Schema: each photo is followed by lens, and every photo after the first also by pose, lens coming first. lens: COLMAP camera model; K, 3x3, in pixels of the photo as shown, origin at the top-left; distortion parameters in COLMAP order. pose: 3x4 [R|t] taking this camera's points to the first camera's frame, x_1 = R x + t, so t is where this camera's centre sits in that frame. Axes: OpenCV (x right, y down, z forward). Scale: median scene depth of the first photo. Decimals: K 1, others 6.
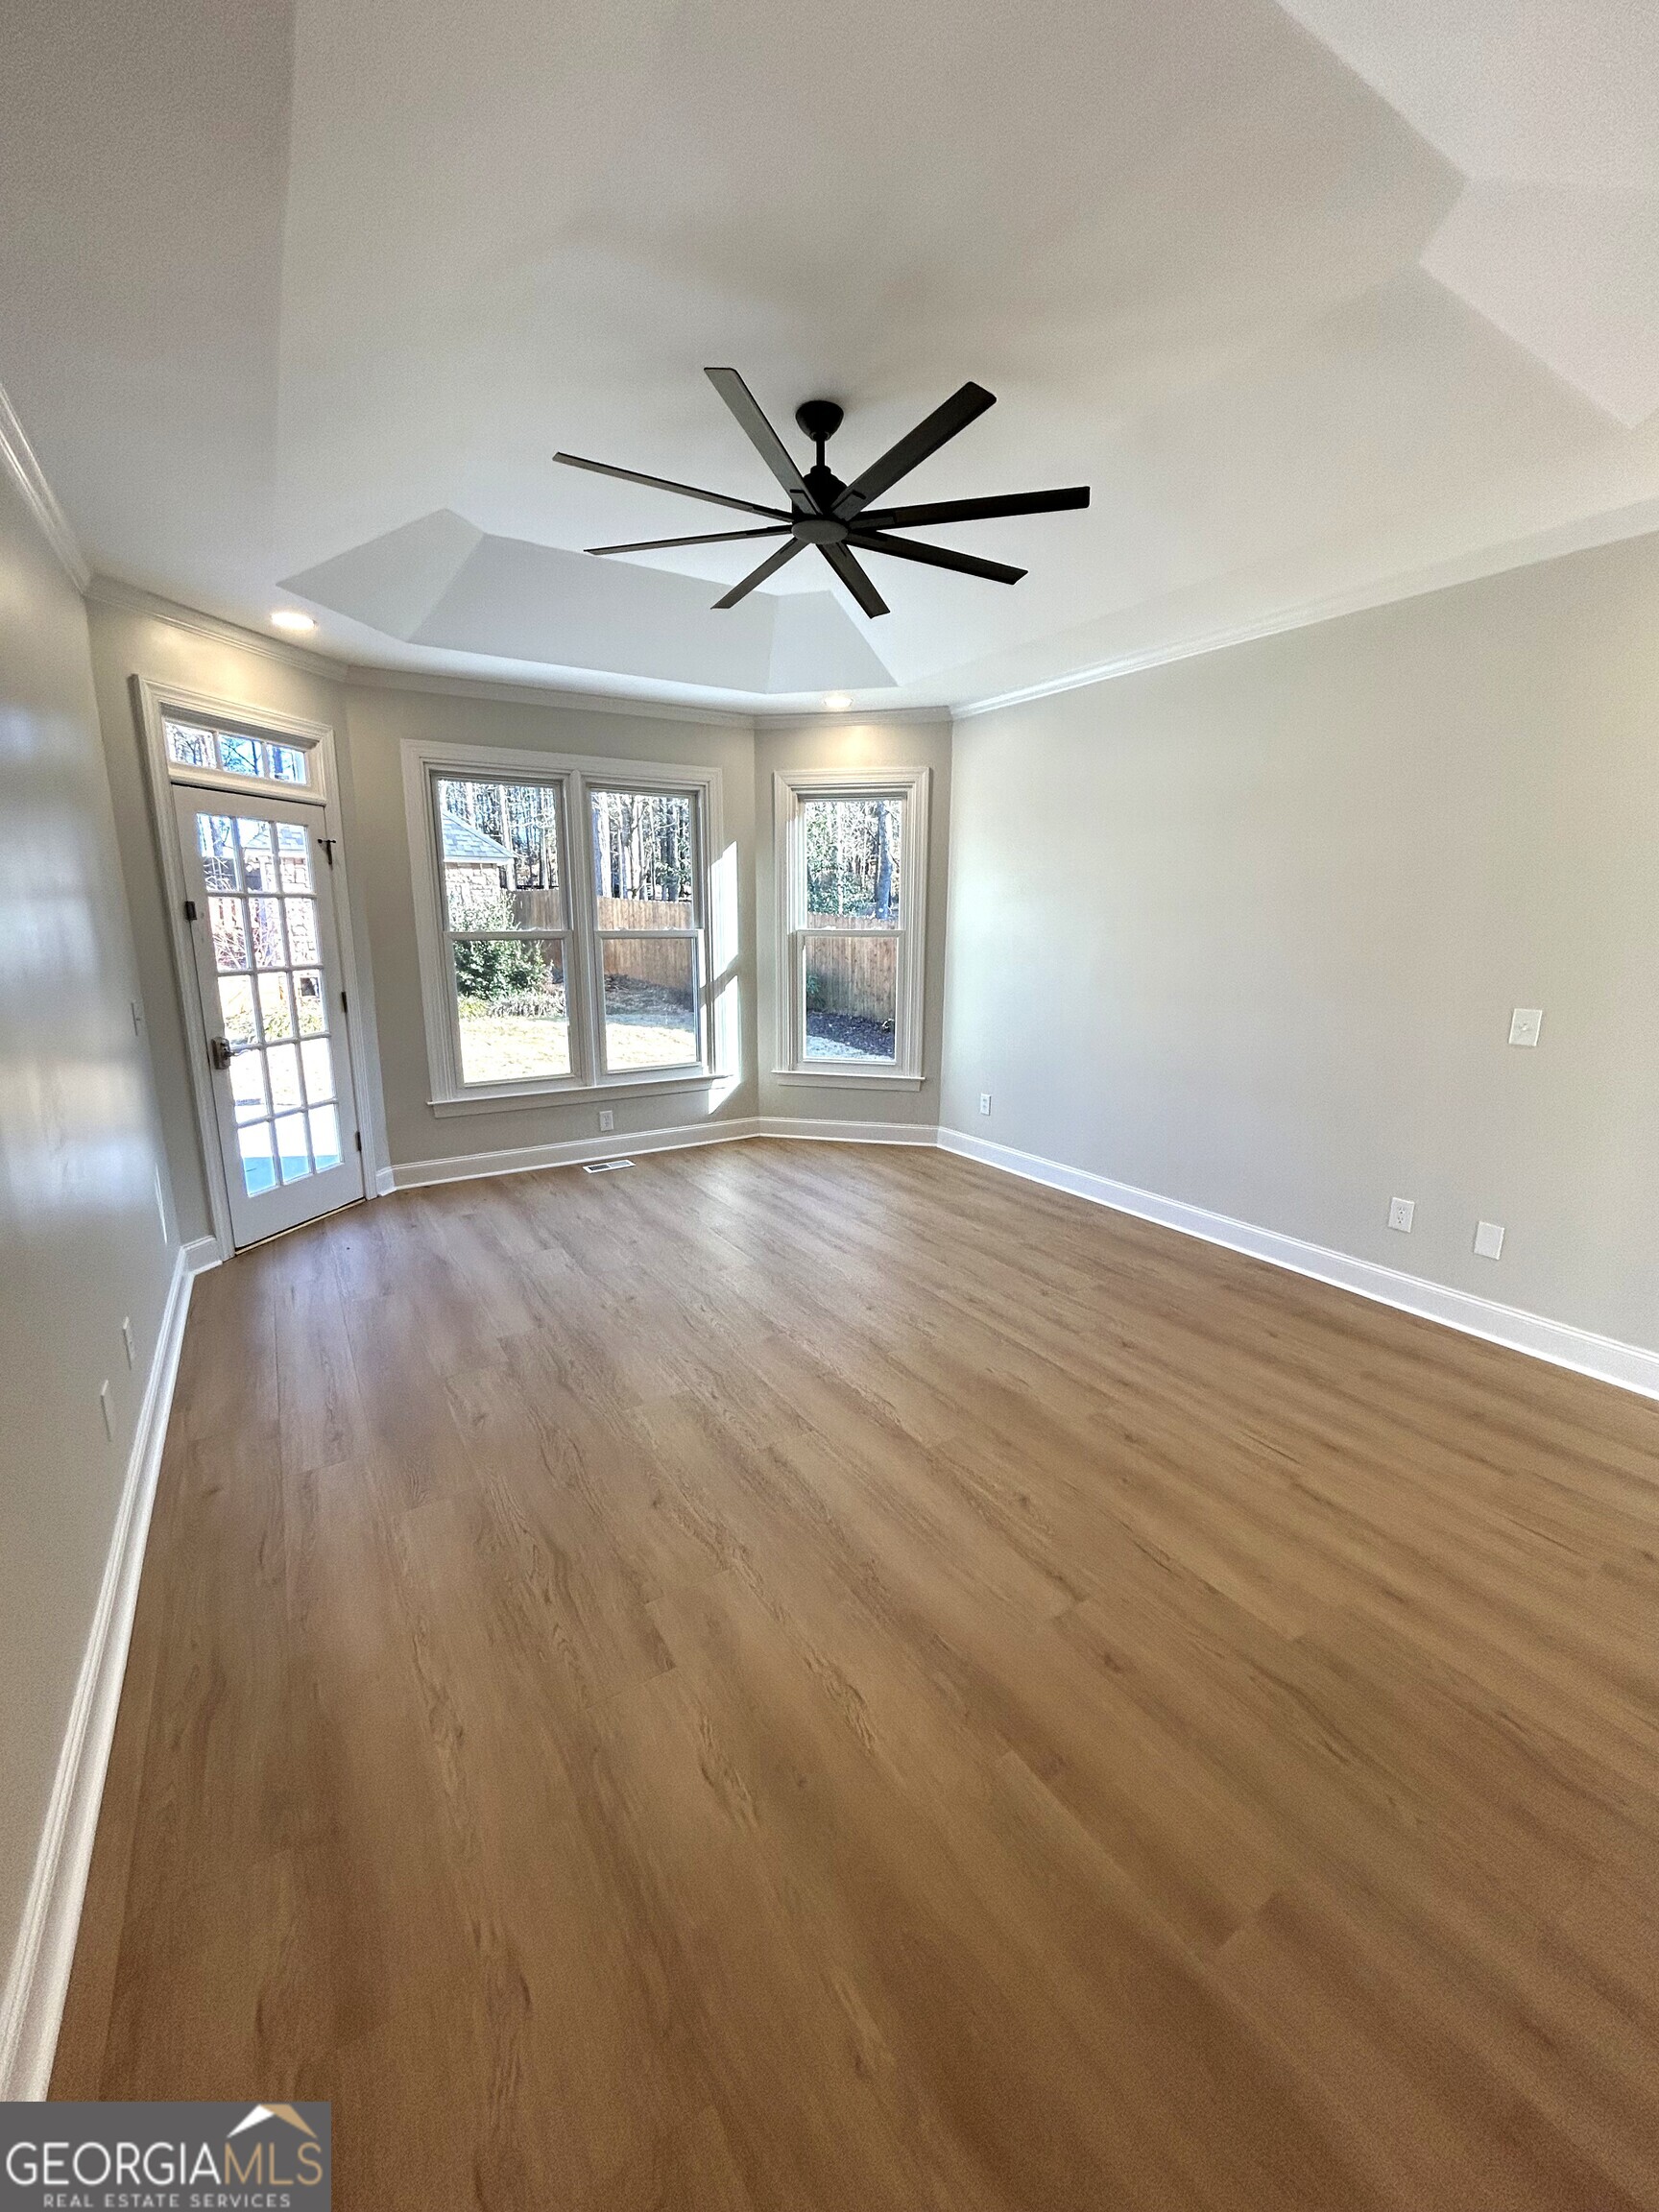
lens RADIAL K [[893.9, 0, 829.7], [0, 893.9, 1102.3], [0, 0, 1]] dist [-0.004502, 0.002026]
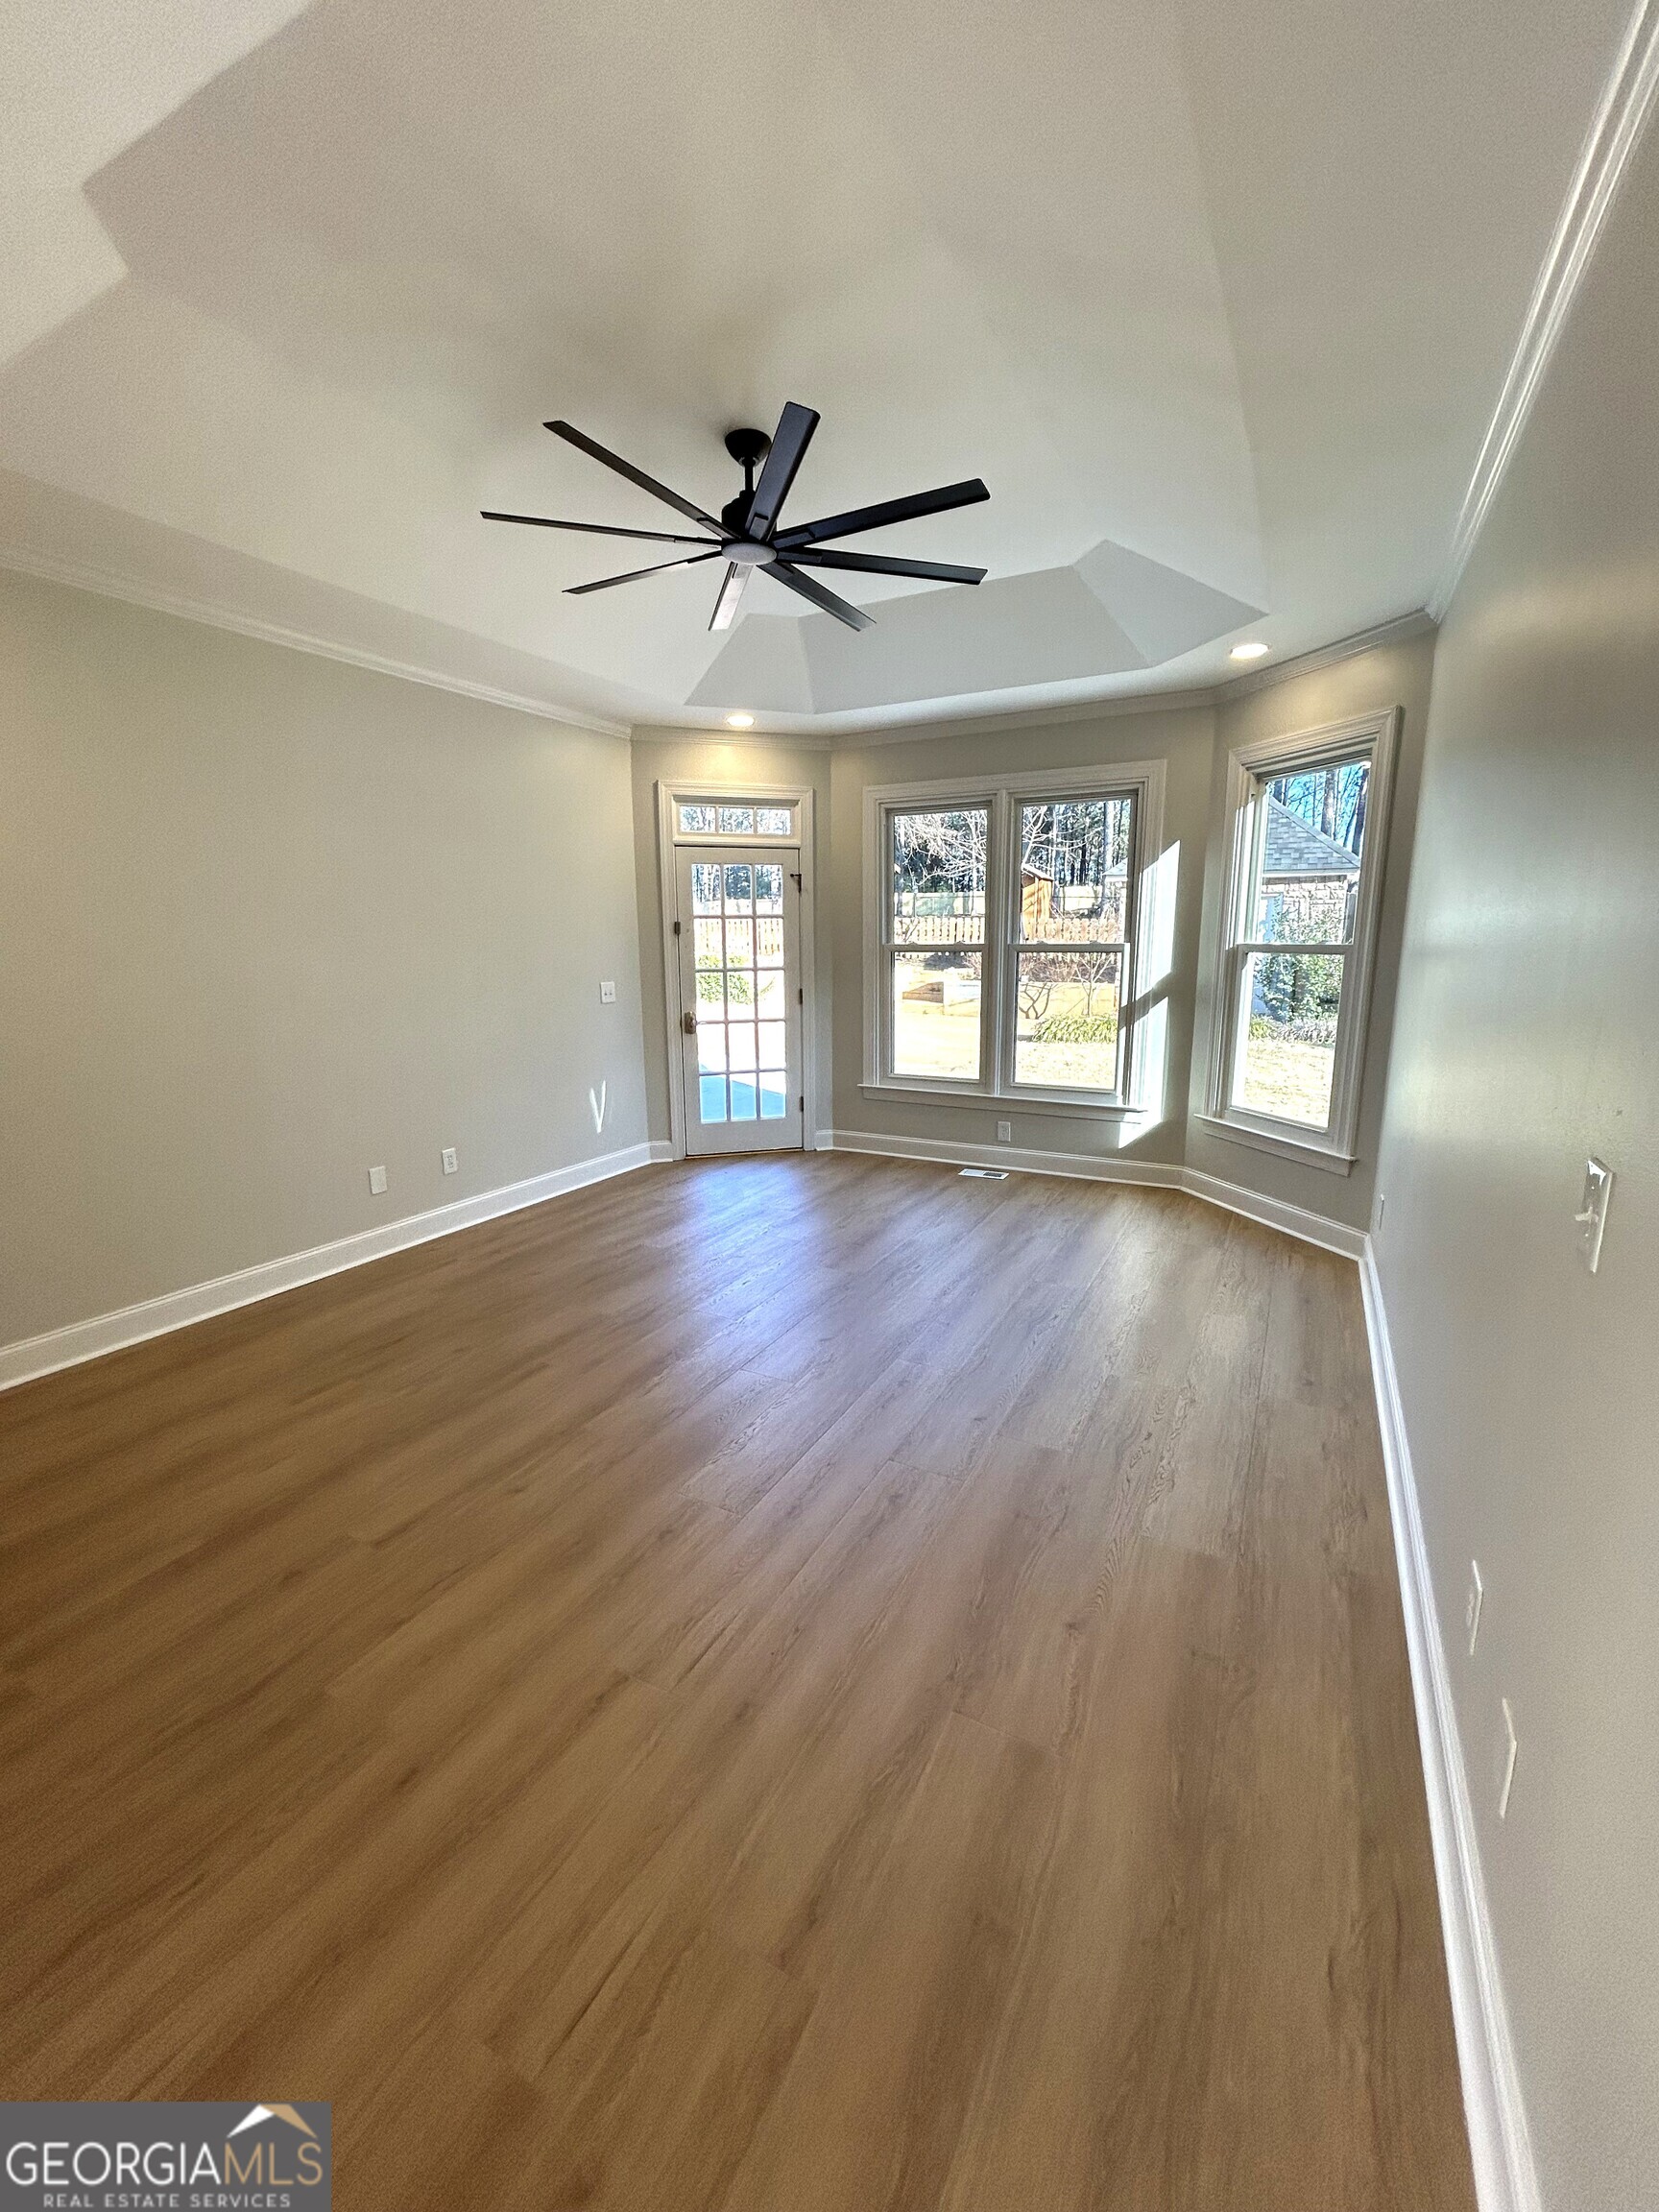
lens RADIAL K [[893.9, 0, 832.6], [0, 893.9, 1102.5], [0, 0, 1]] dist [-0.004502, 0.002026]
pose [[0.499460, 0.155456, -0.852275, 0.586457], [-0.172103, 0.981966, 0.078254, -0.065814], [0.849070, 0.107595, 0.517208, 0.356008]]
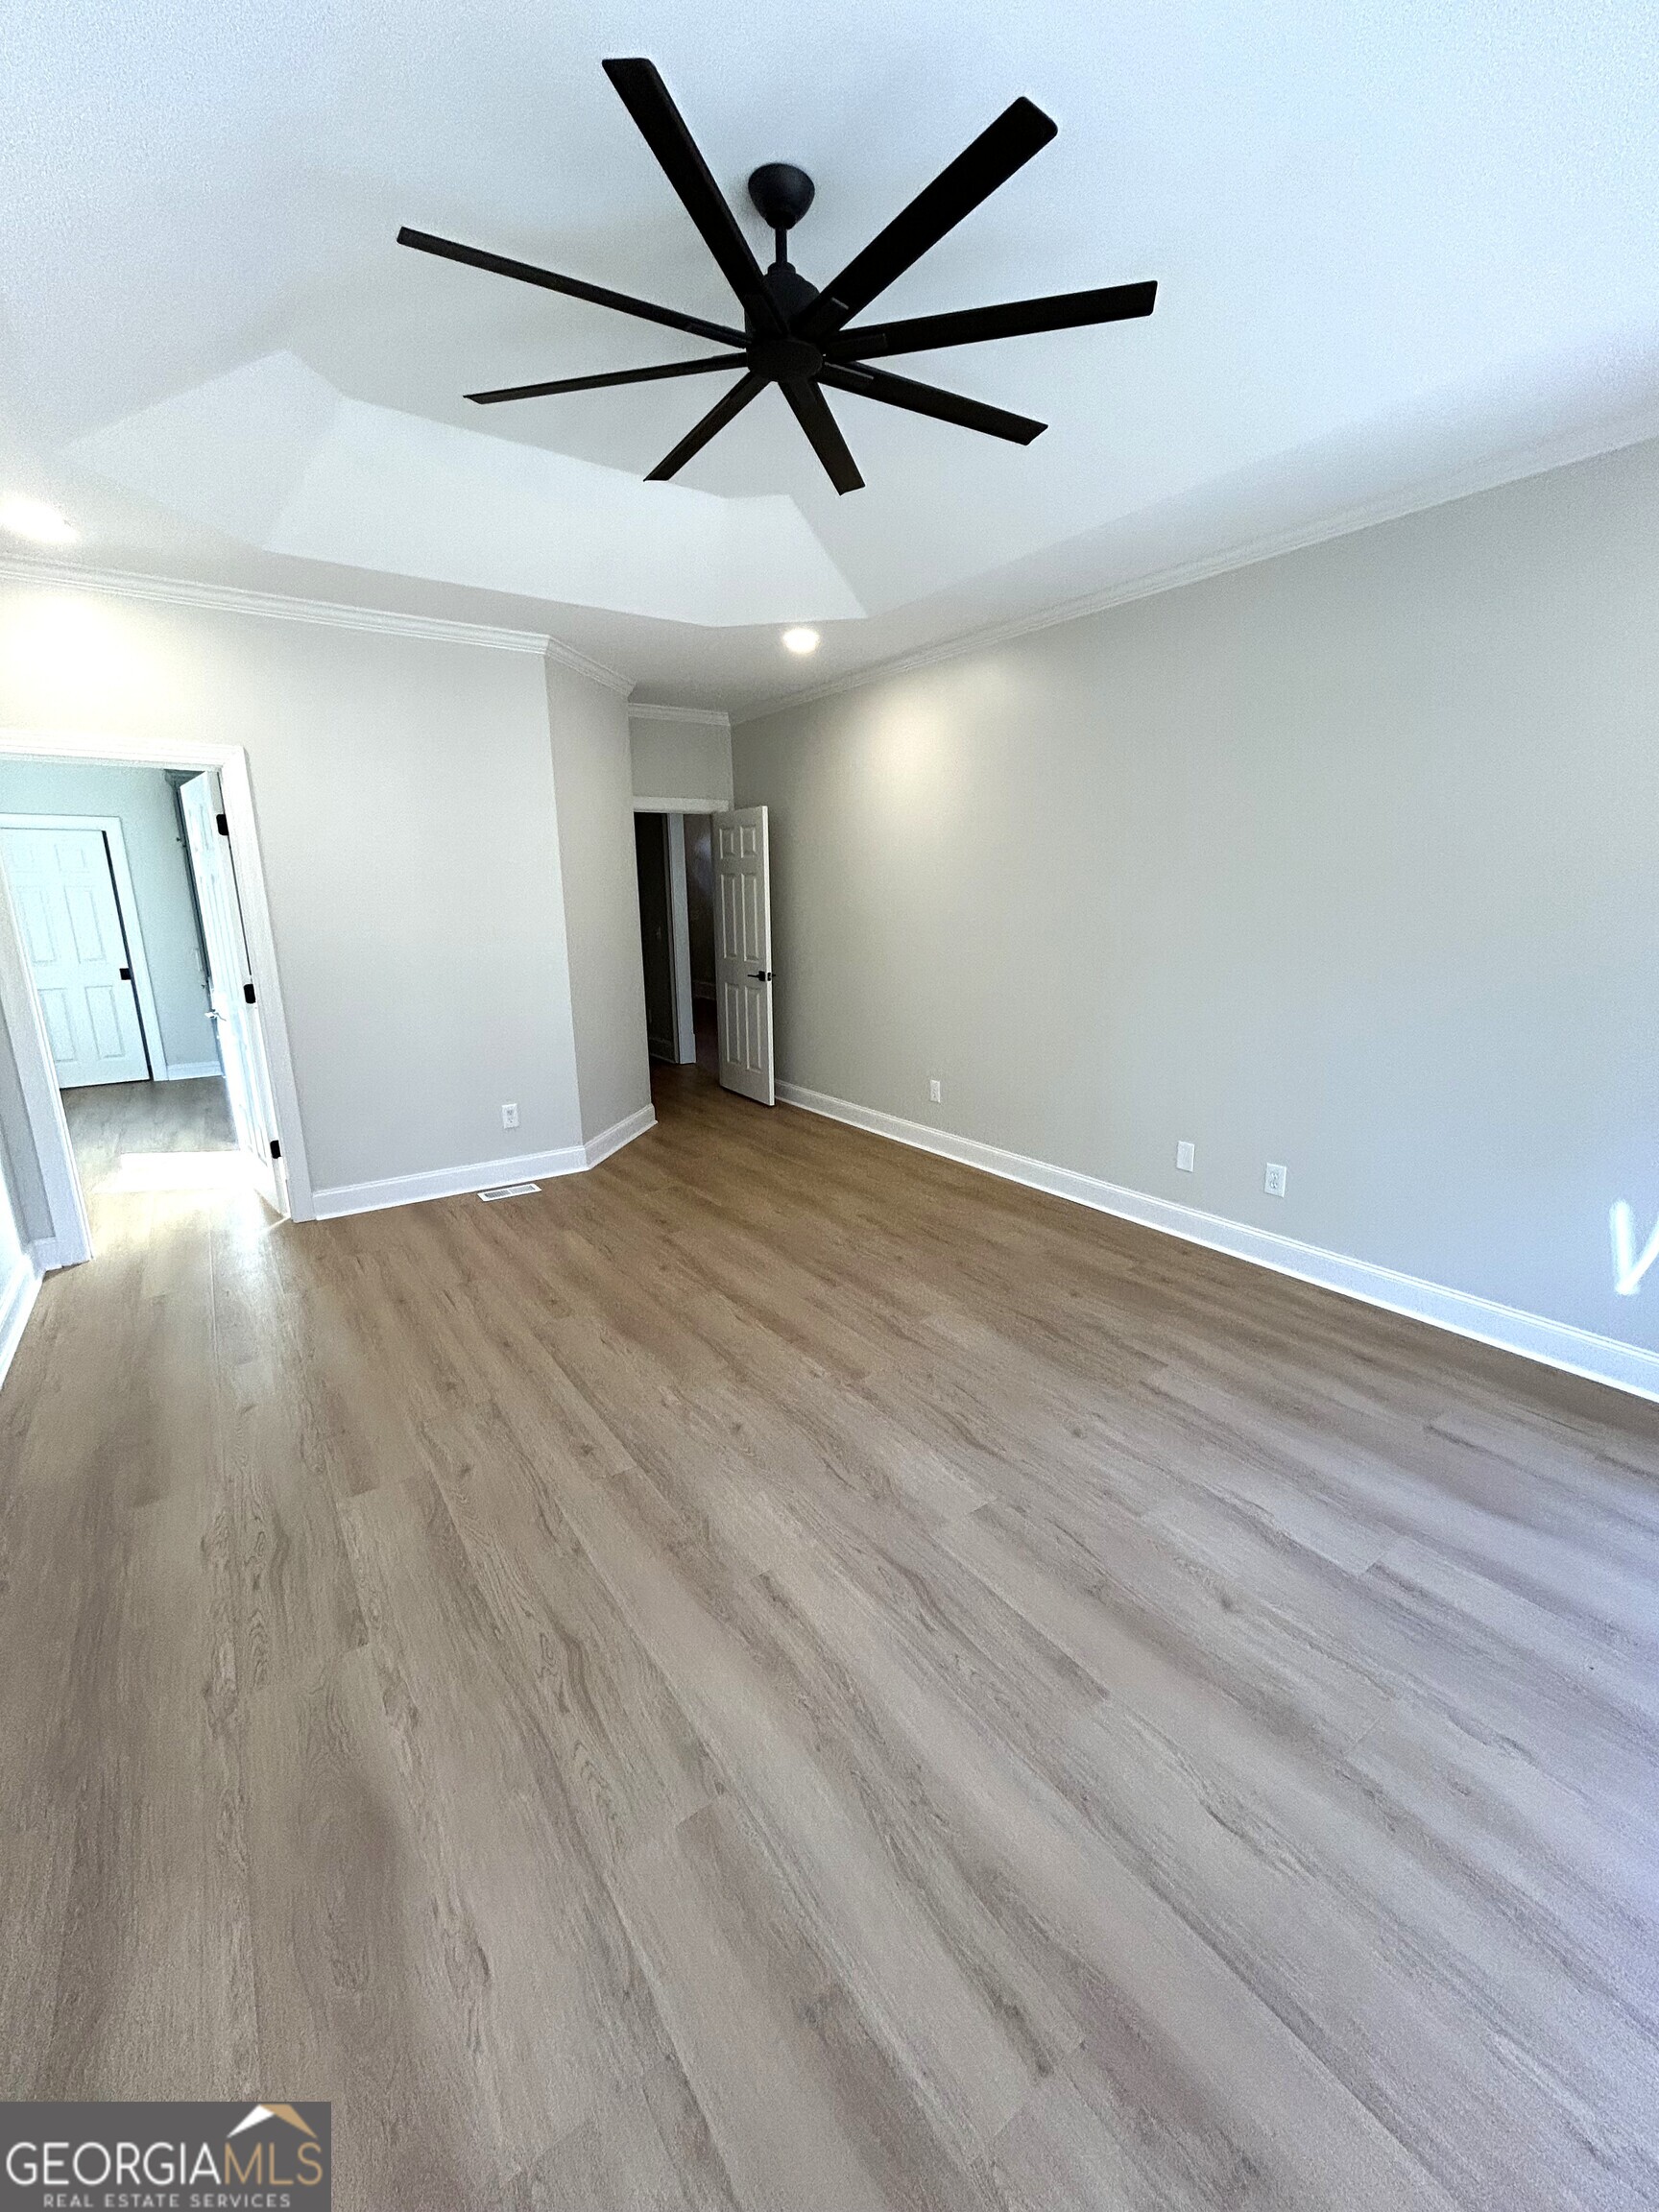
lens RADIAL K [[893.9, 0, 828.2], [0, 893.9, 1108.9], [0, 0, 1]] dist [-0.004502, 0.002026]
pose [[-0.998749, 0.020760, -0.045482, -0.001373], [-0.001101, 0.900366, 0.435132, -0.231883], [0.049984, 0.434638, -0.899217, 1.114311]]
